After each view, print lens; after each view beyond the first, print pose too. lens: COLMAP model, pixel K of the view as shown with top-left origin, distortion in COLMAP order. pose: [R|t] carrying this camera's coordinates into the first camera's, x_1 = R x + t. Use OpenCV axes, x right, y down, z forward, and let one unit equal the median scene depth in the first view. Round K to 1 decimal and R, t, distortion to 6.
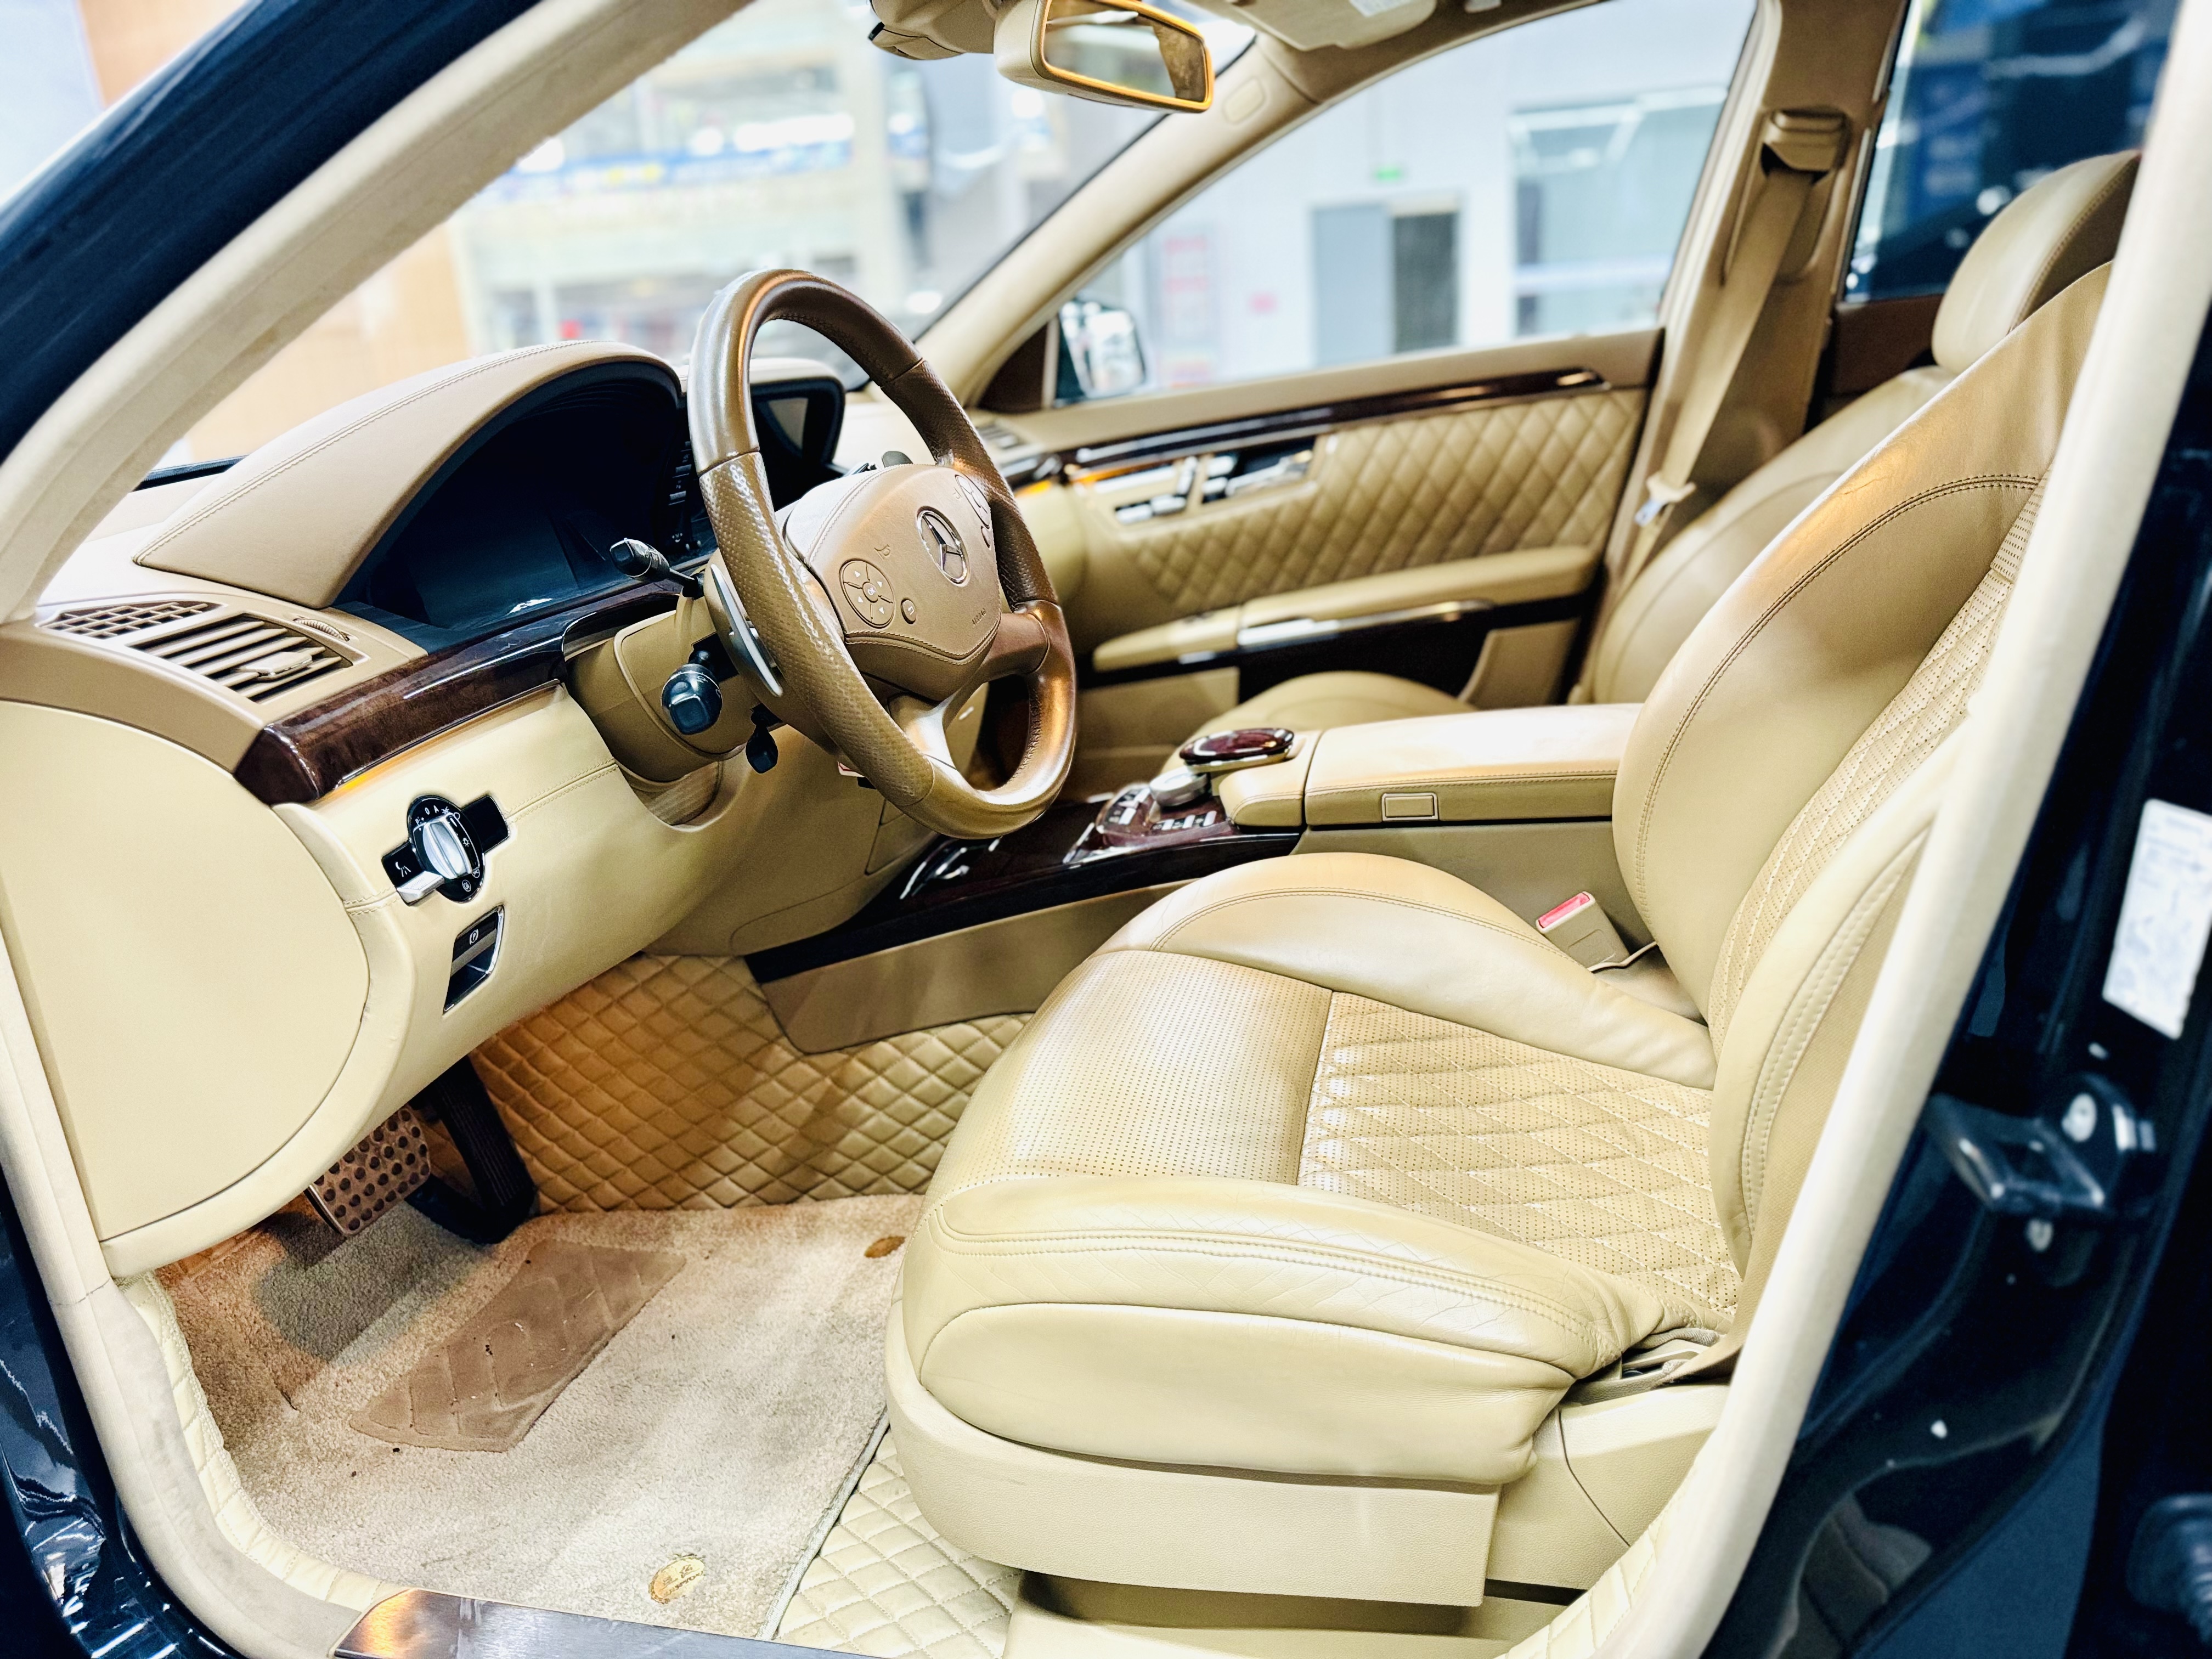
lens RADIAL K [[1548.0, 0, 1114.9], [0, 1548.0, 820.4], [0, 0, 1]] dist [0.125007, -0.201133]
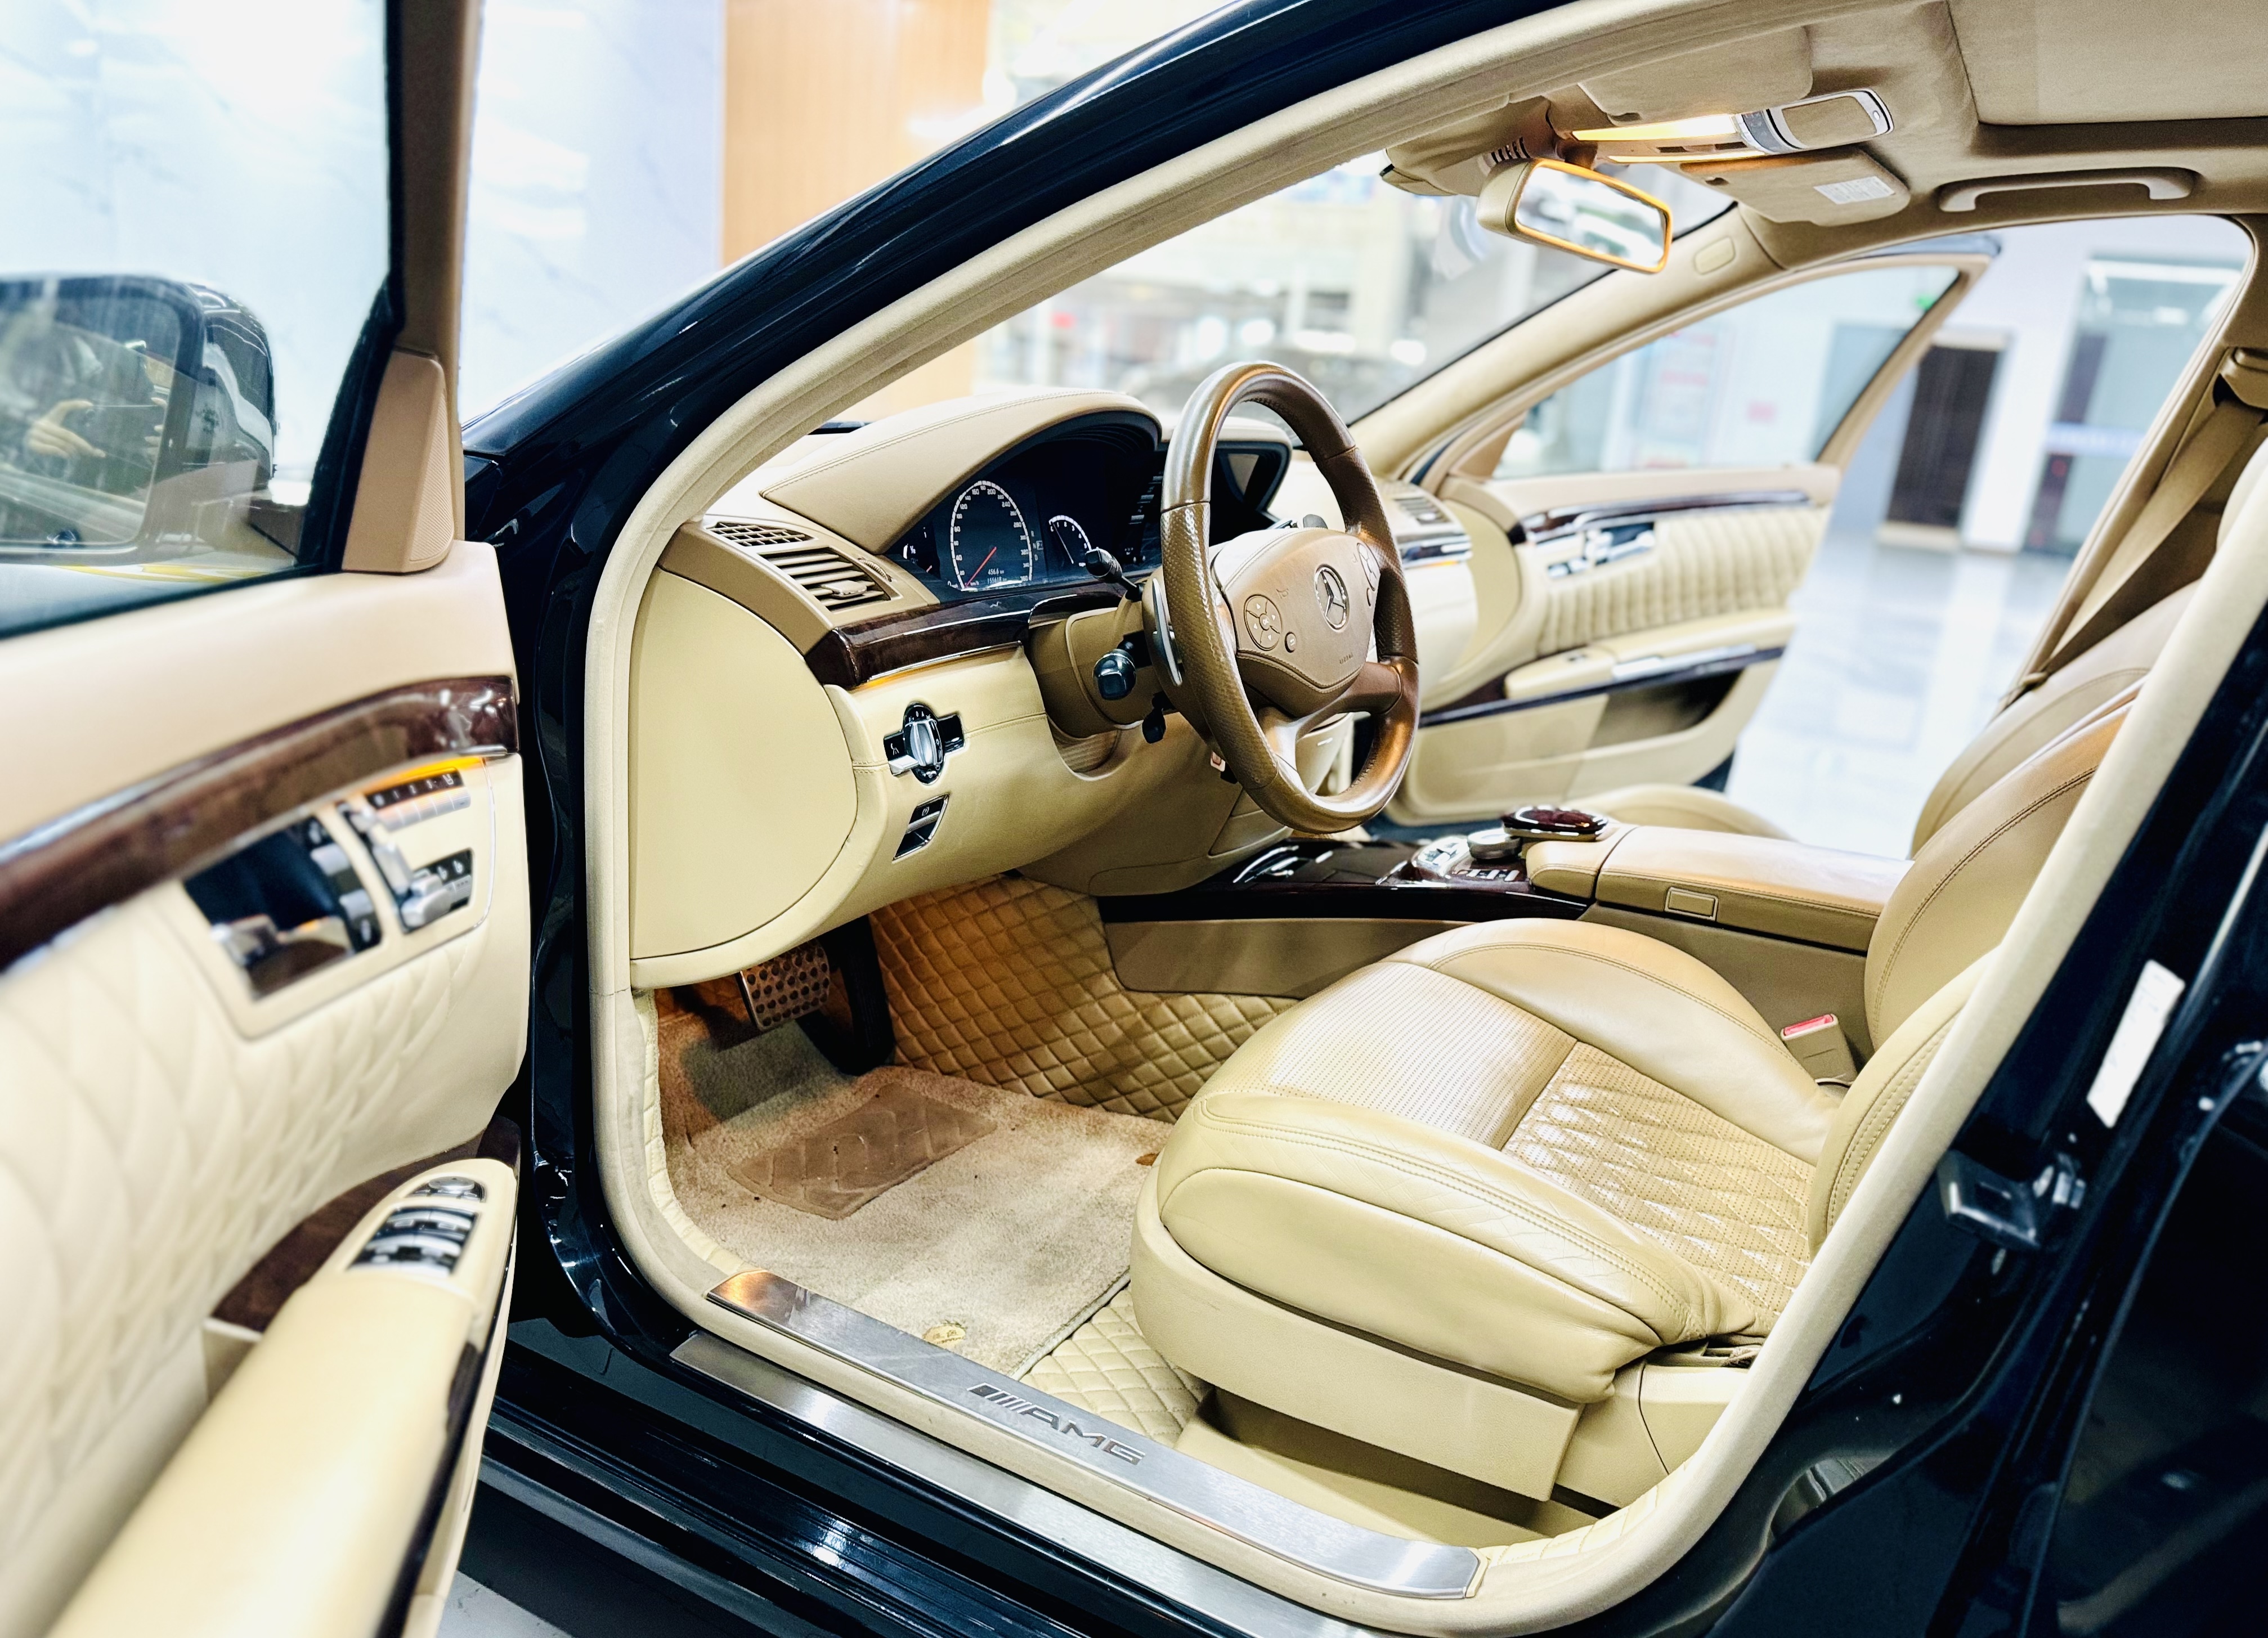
lens RADIAL K [[1521.9, 0, 1134.0], [0, 1521.9, 819.0], [0, 0, 1]] dist [0.175172, -0.206977]
pose [[0.948510, 0.230169, -0.217601, 0.040261], [-0.236007, 0.971751, -0.000863, 0.029129], [0.211255, 0.052174, 0.976038, -0.189644]]
